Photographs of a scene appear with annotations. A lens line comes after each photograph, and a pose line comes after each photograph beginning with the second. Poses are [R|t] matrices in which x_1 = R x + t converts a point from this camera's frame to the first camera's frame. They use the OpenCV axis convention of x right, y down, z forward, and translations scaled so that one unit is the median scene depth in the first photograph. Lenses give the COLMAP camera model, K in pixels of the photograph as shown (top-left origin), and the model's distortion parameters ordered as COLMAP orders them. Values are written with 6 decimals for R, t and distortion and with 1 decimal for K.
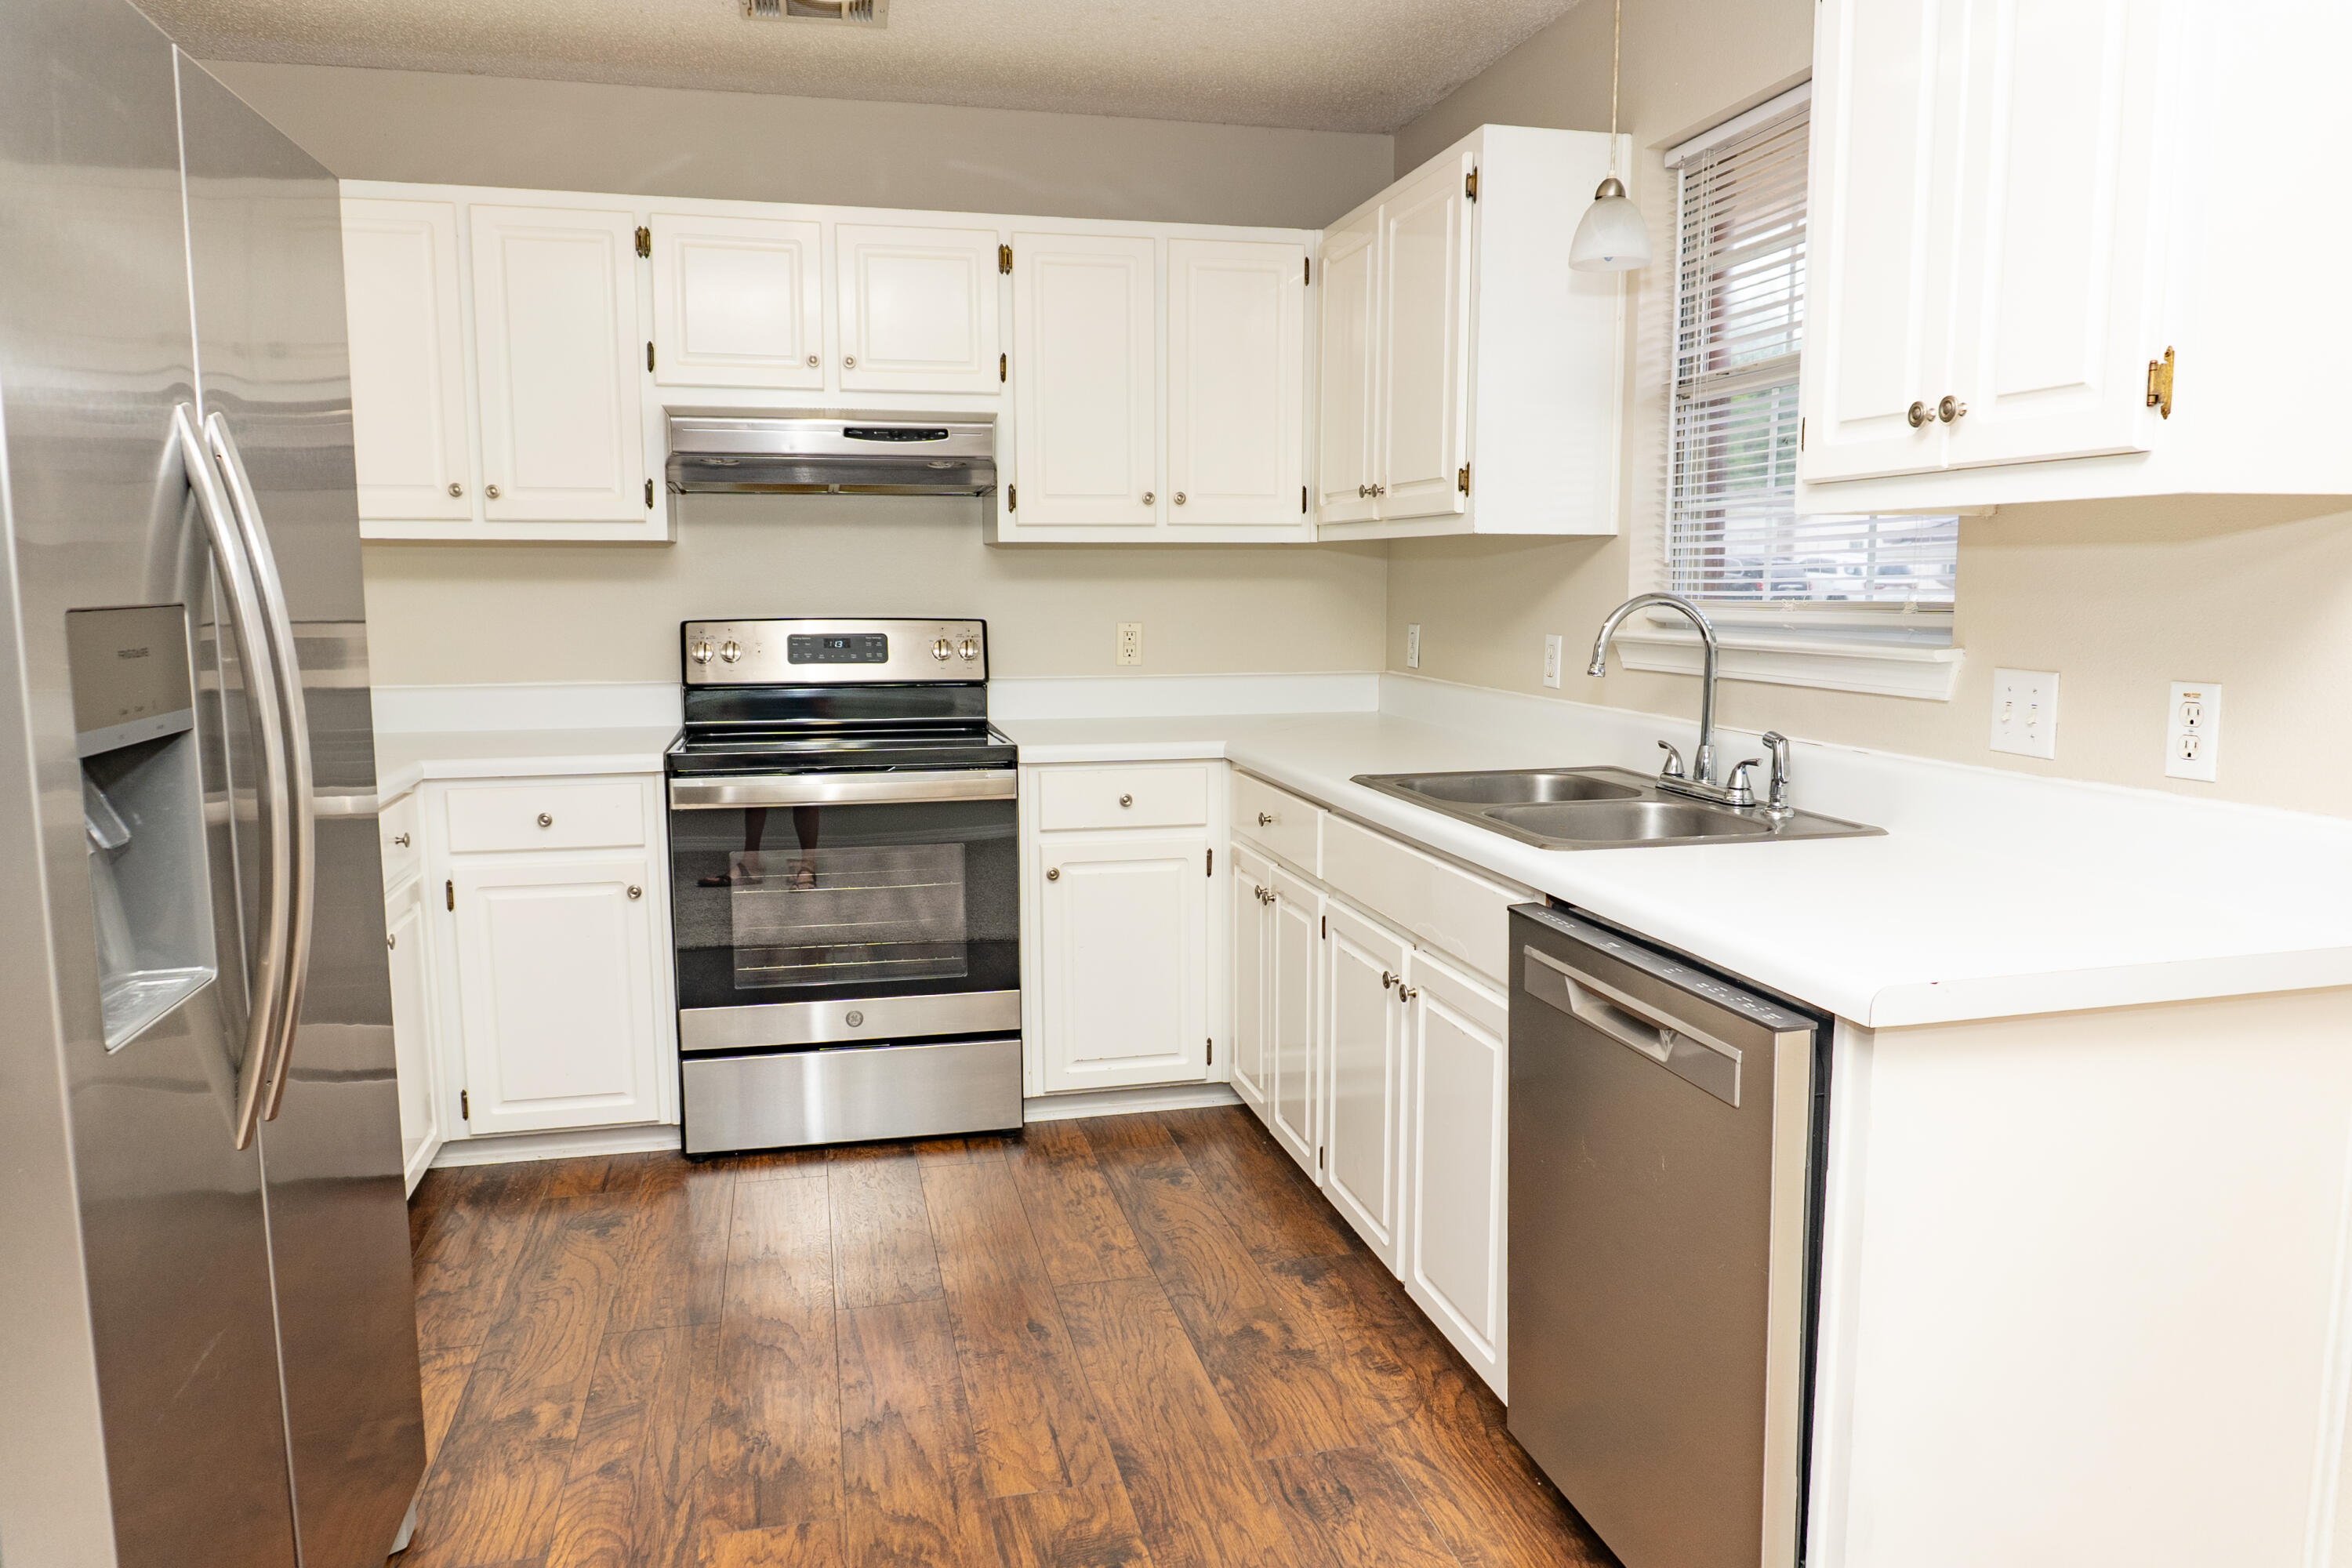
lens RADIAL K [[1559.0, 0, 1176.6], [0, 1559.0, 783.0], [0, 0, 1]] dist [-0.029097, 0.009410]
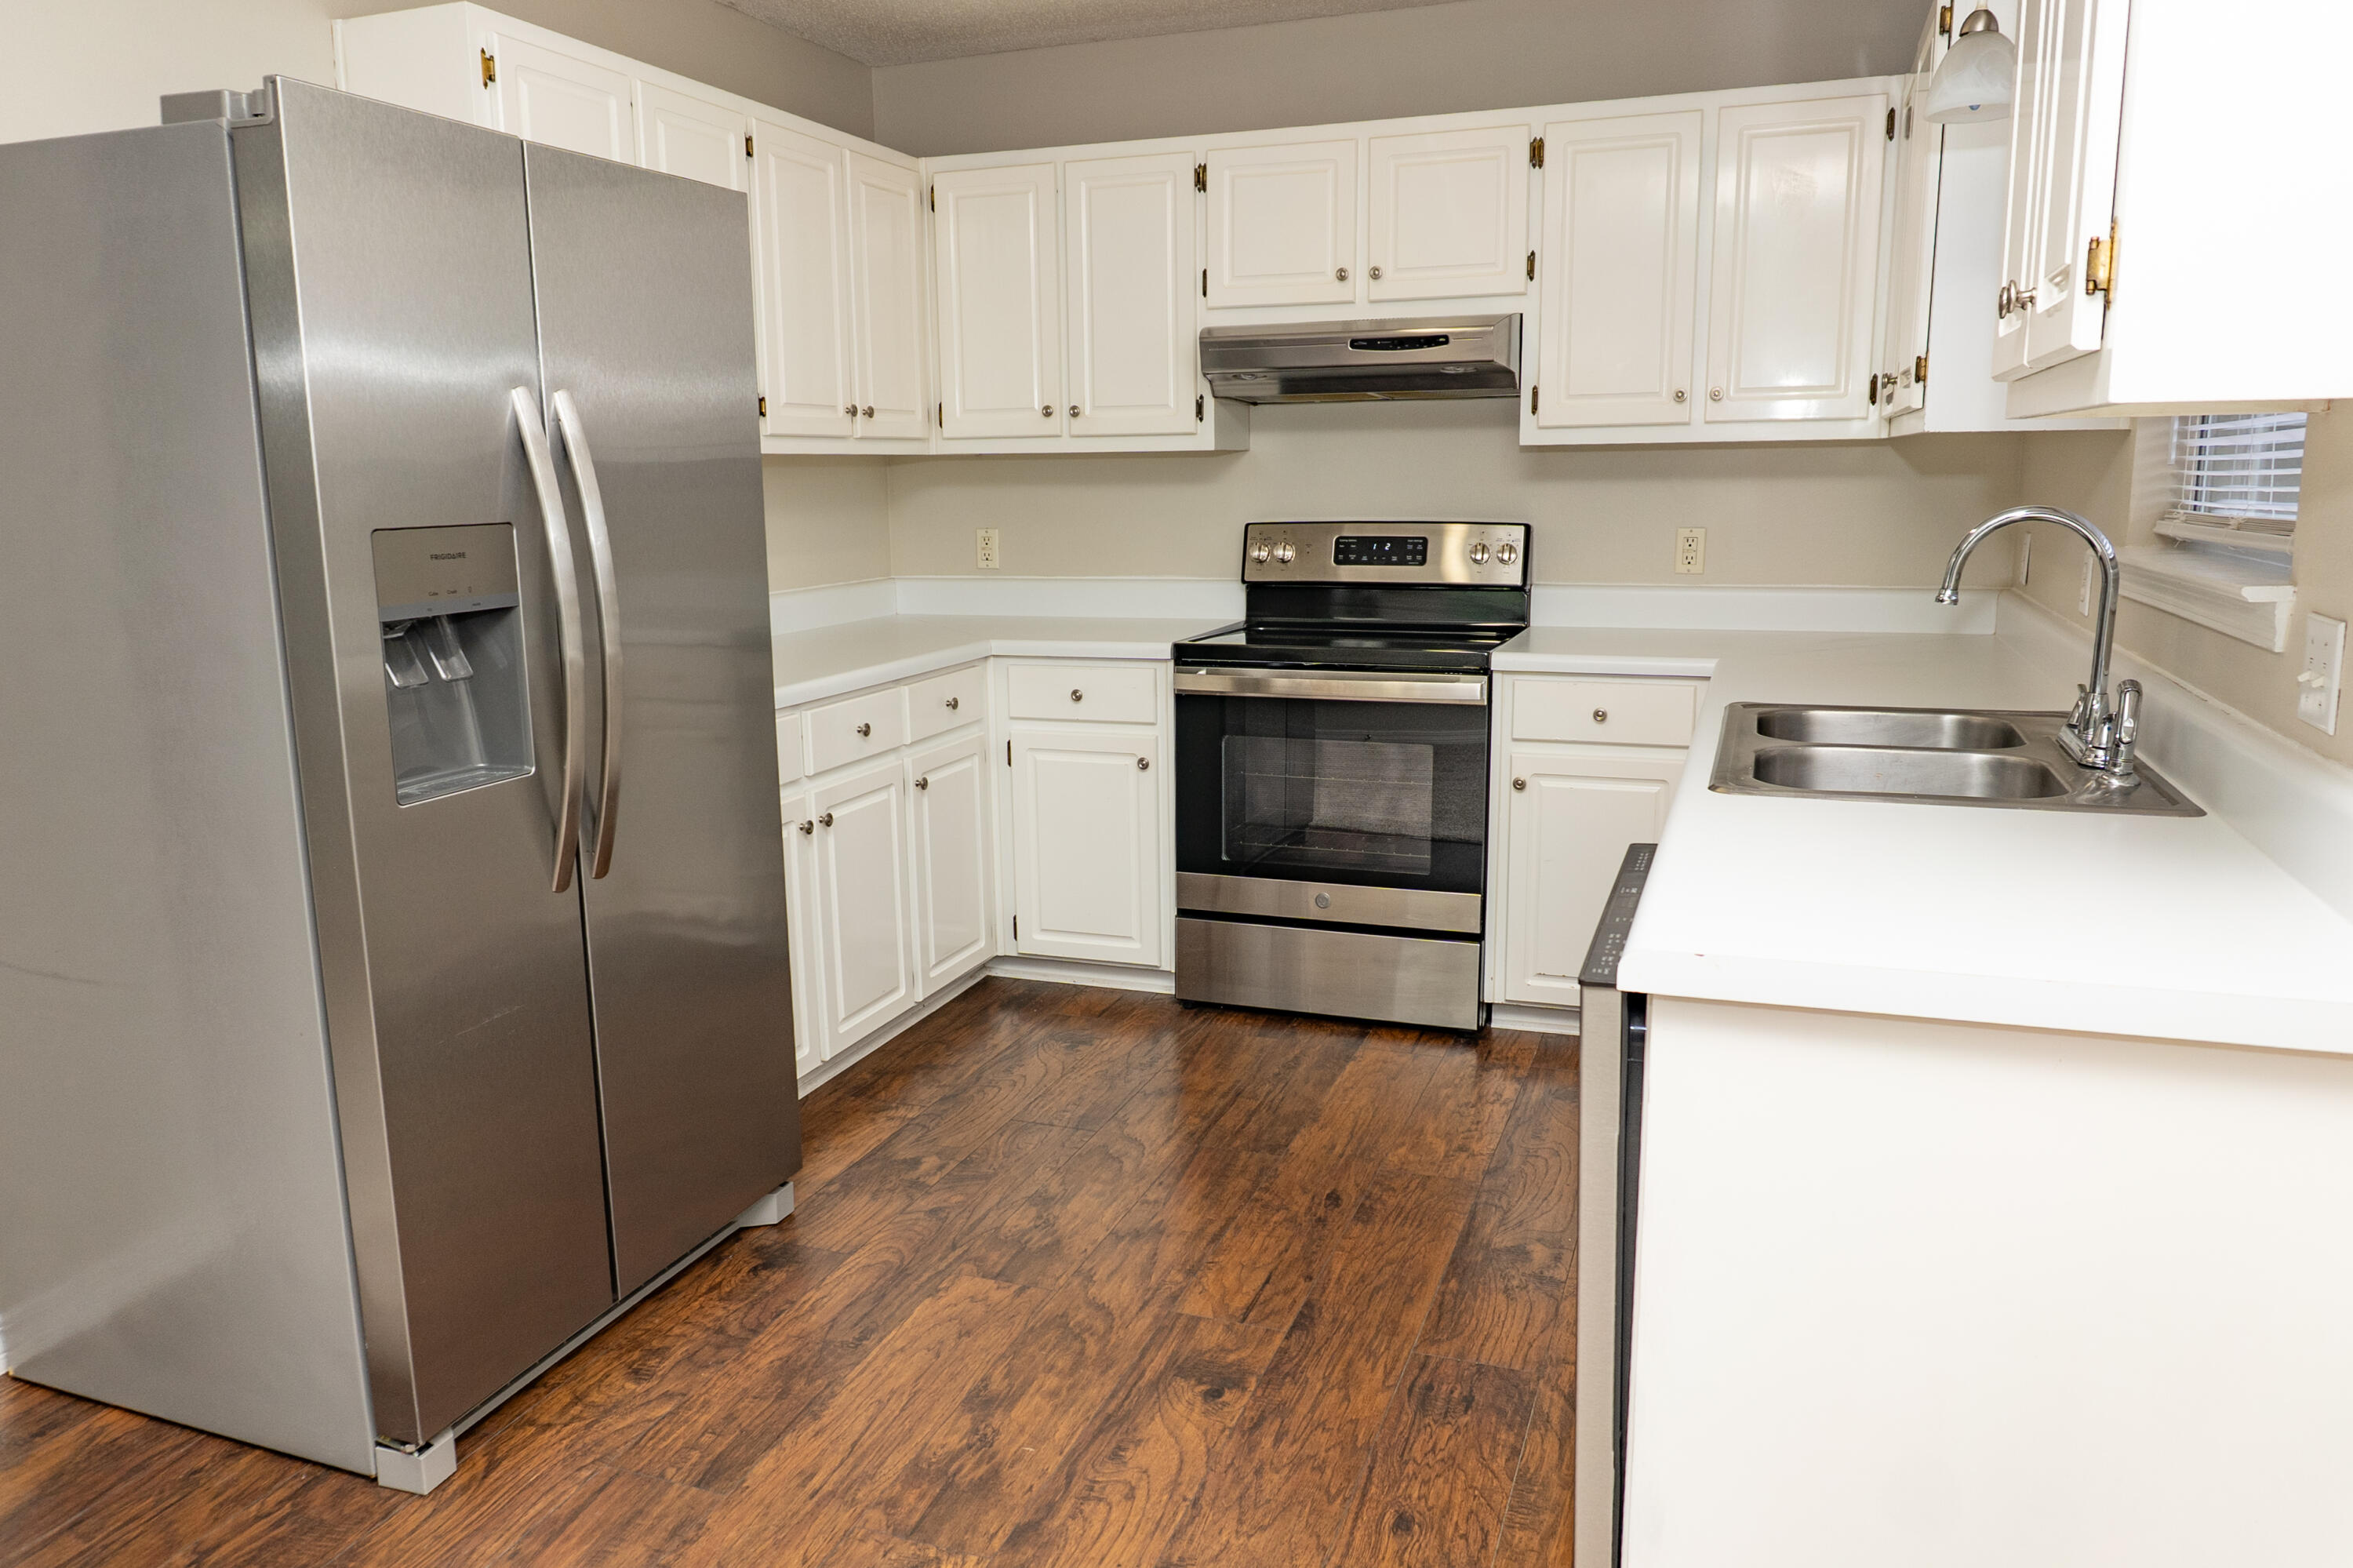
lens RADIAL K [[1641.9, 0, 1172.5], [0, 1641.9, 777.0], [0, 0, 1]] dist [-0.015602, -0.004729]
pose [[0.829783, 0.091638, -0.550511, 0.325658], [-0.059088, 0.995308, 0.076617, -0.013500], [0.554949, -0.031046, 0.831305, 0.007746]]
